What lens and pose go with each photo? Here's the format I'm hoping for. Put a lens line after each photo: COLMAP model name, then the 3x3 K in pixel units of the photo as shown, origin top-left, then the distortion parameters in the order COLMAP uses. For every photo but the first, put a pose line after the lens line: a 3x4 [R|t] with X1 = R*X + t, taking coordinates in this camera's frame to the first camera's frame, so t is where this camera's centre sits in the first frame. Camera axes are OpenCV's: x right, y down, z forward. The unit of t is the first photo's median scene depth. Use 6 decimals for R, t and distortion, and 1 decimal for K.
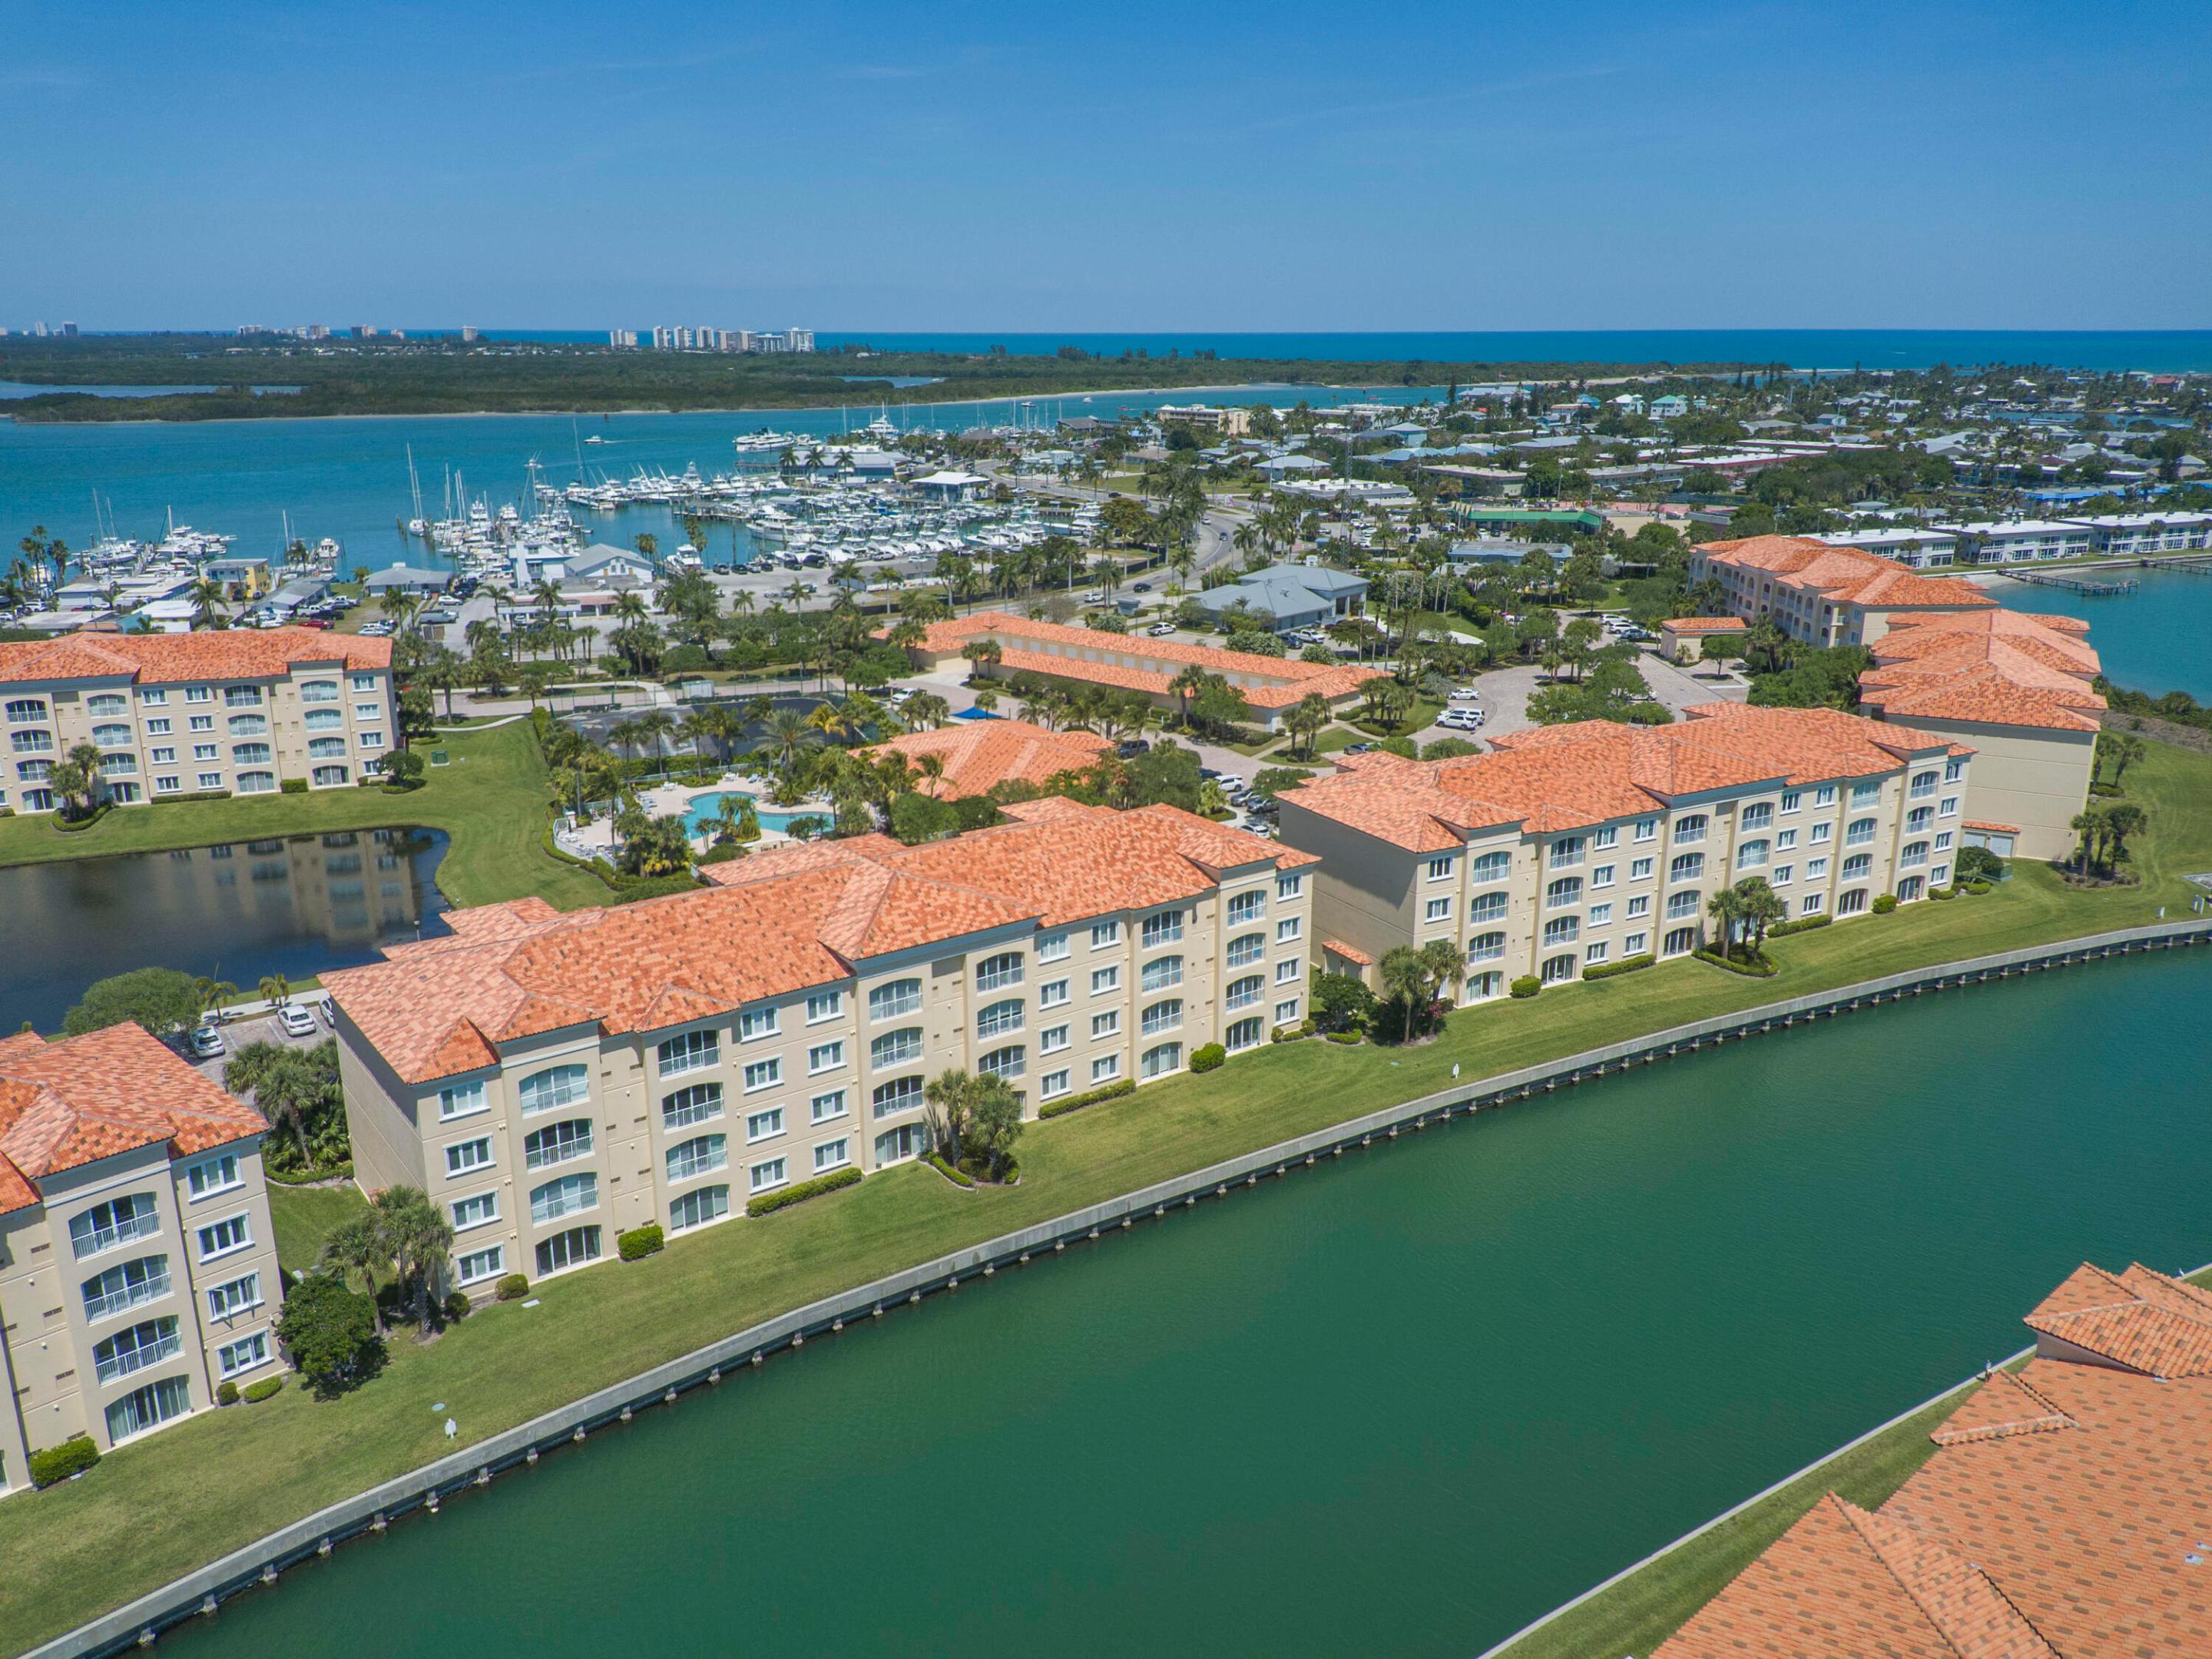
lens RADIAL K [[1684.5, 0, 1106.0], [0, 1684.5, 829.5], [0, 0, 1]] dist [0.115028, -0.203743]
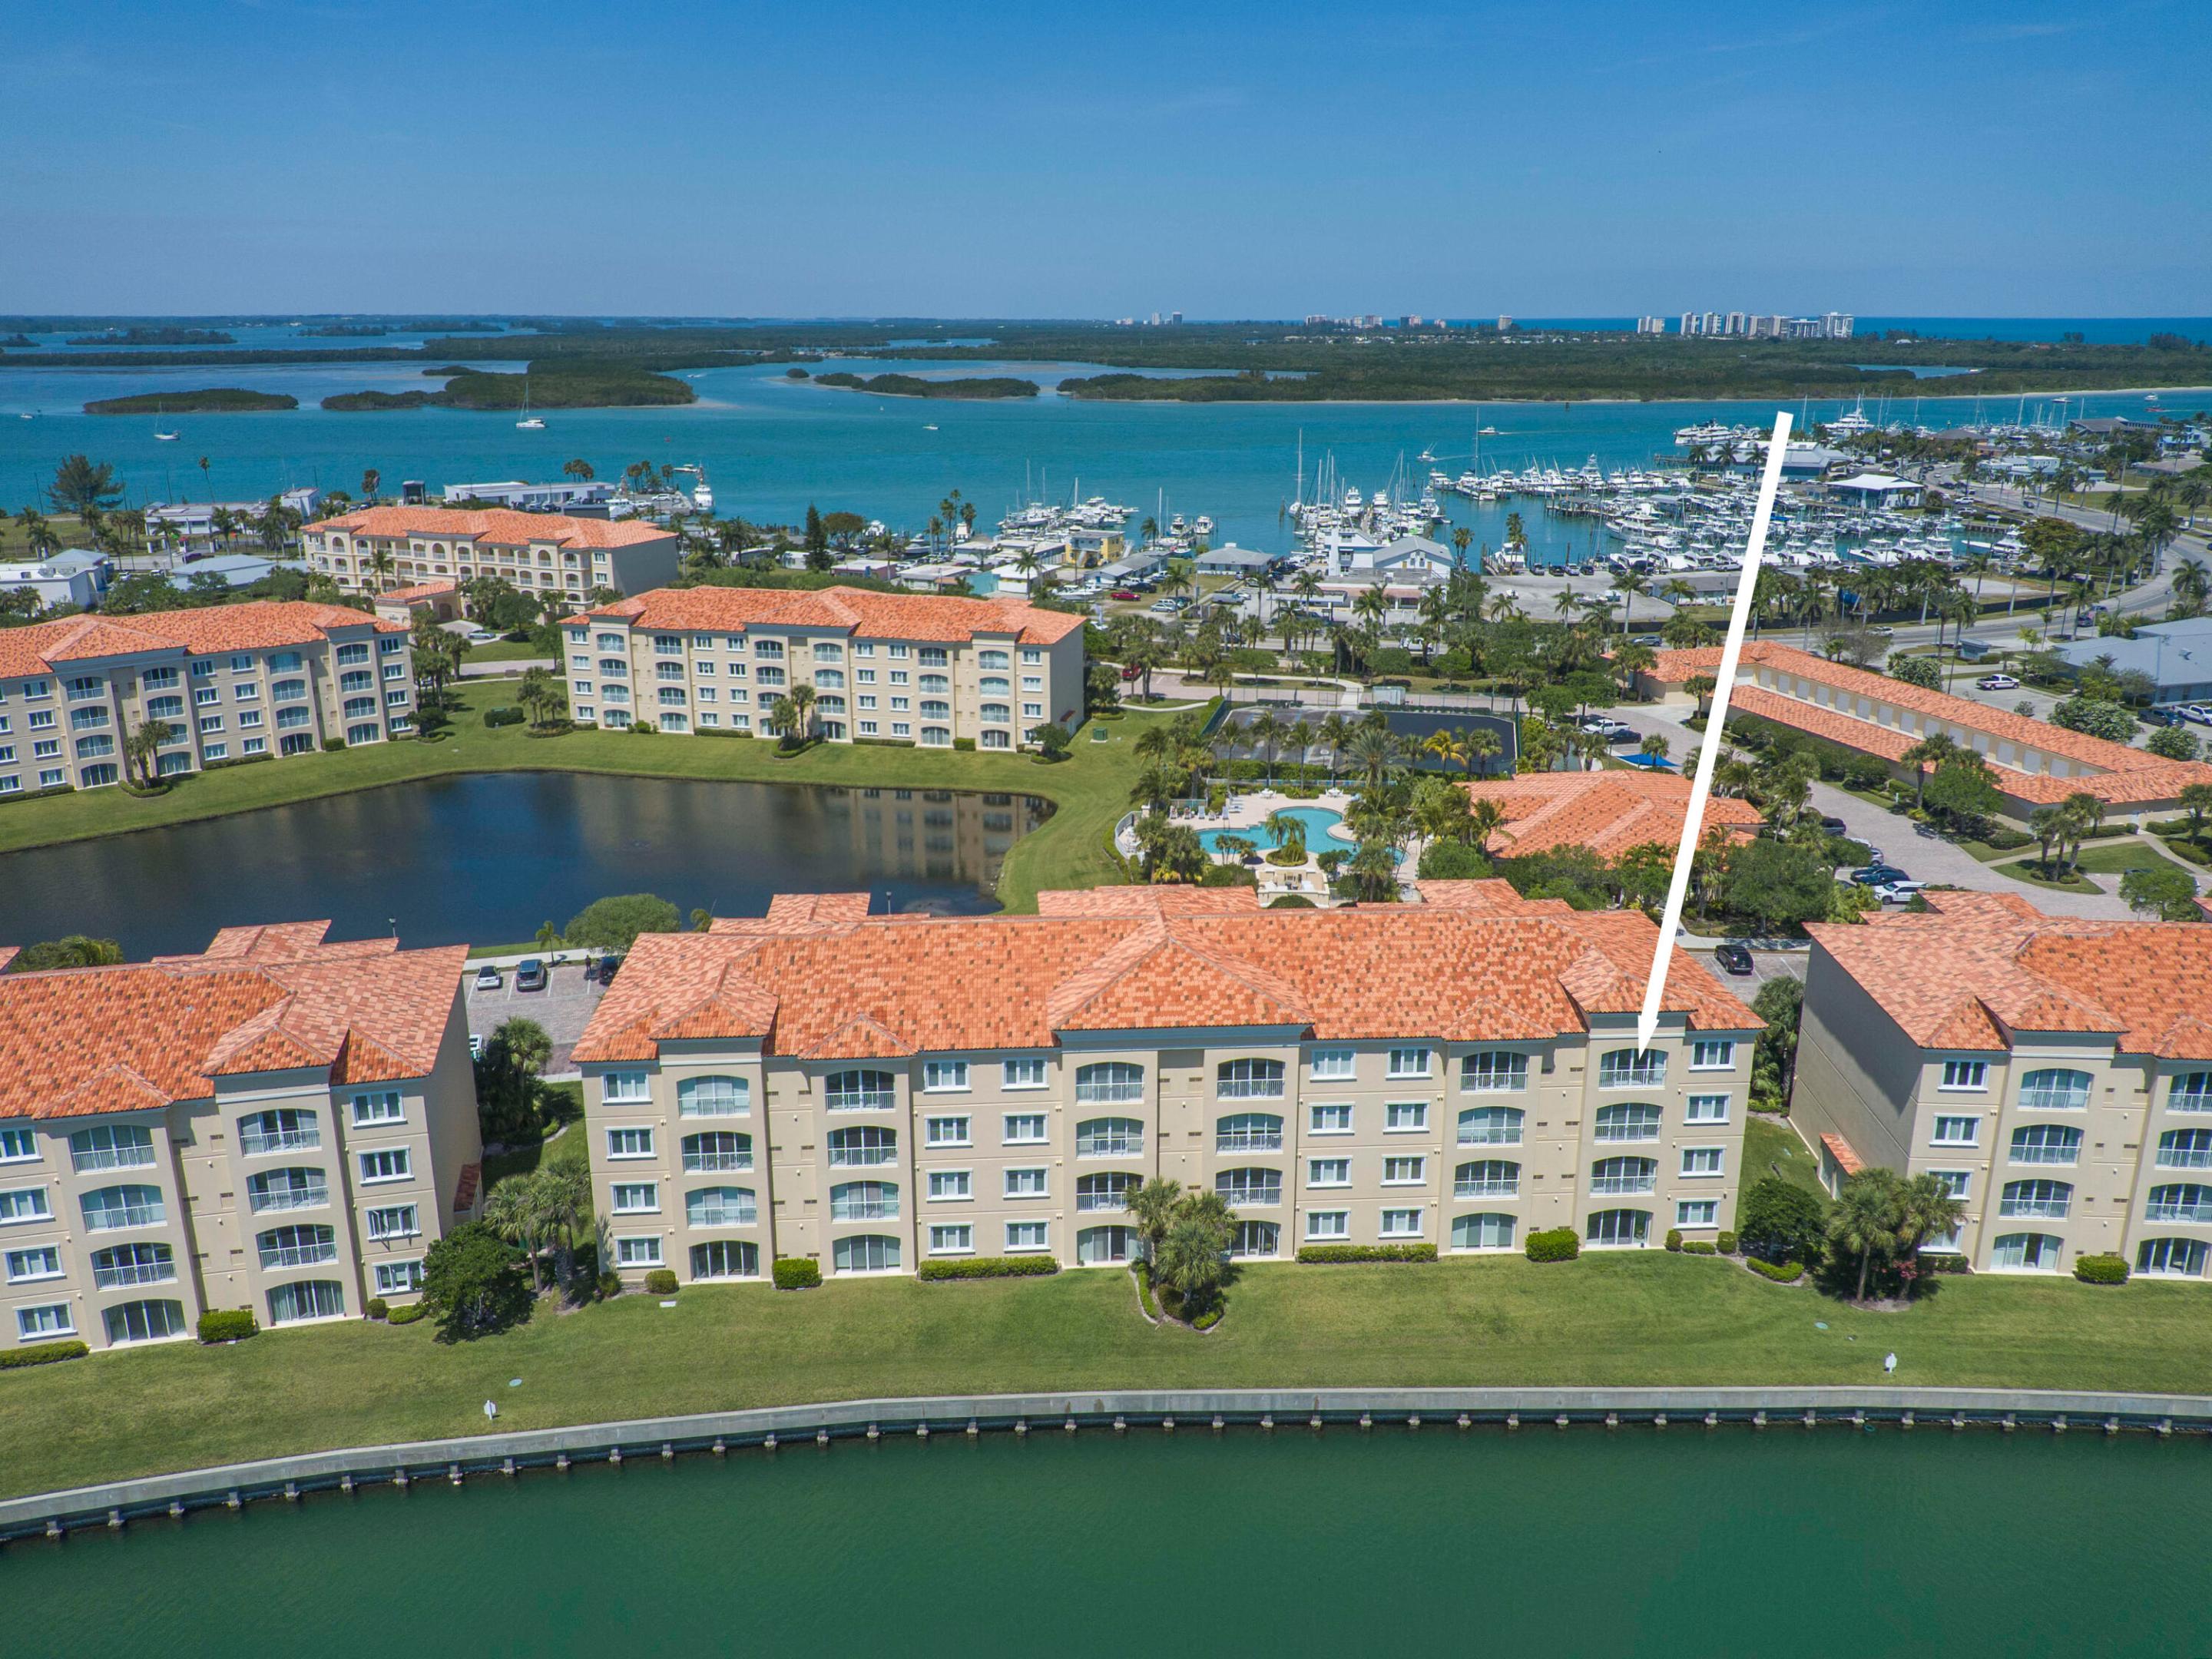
lens RADIAL K [[1684.5, 0, 1106.0], [0, 1684.5, 829.5], [0, 0, 1]] dist [0.115028, -0.203743]
pose [[0.842909, 0.156218, -0.514879, 0.252759], [-0.152675, 0.987035, 0.049529, -0.060265], [0.515941, 0.036861, 0.855831, 0.202457]]
